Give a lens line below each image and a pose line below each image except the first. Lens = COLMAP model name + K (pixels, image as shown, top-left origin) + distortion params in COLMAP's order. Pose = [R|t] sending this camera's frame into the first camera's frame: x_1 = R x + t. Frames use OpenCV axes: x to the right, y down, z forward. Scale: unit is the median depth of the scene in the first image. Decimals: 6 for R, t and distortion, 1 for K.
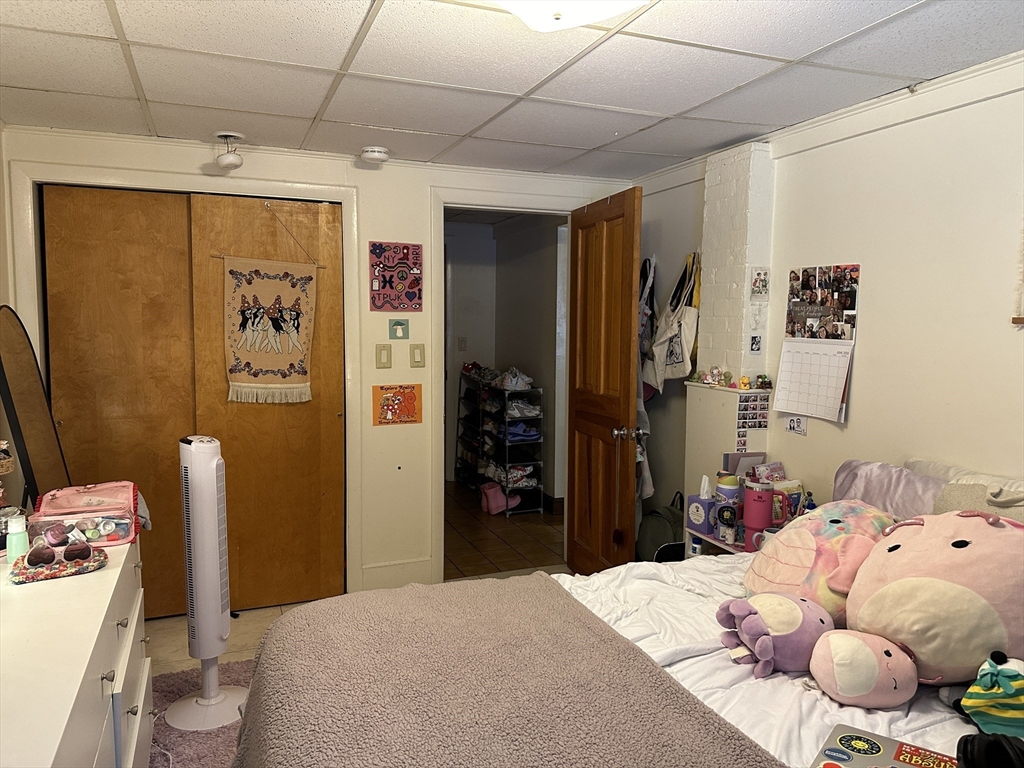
lens RADIAL K [[722.3, 0, 512.0], [0, 722.3, 383.0], [0, 0, 1]] dist [0.053114, -0.064120]
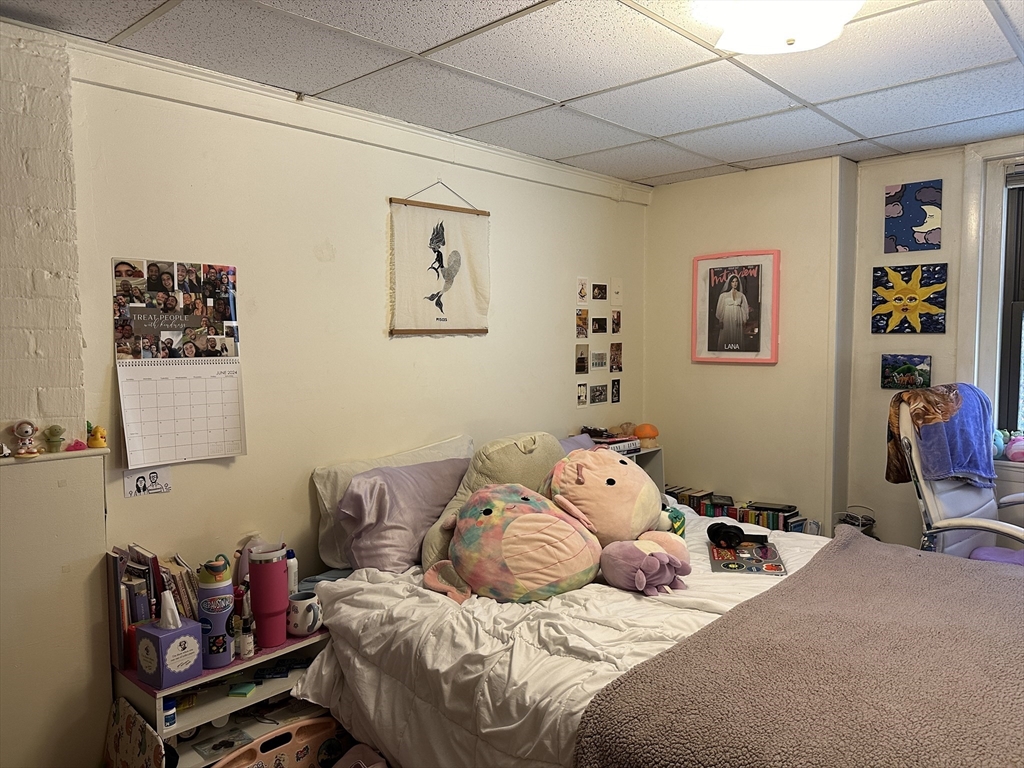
lens RADIAL K [[722.3, 0, 494.6], [0, 722.3, 382.3], [0, 0, 1]] dist [0.053114, -0.064120]
pose [[-0.414470, -0.068988, 0.907444, -0.405742], [0.087612, 0.989466, 0.115240, -0.096038], [-0.905836, 0.127267, -0.404060, 1.030578]]
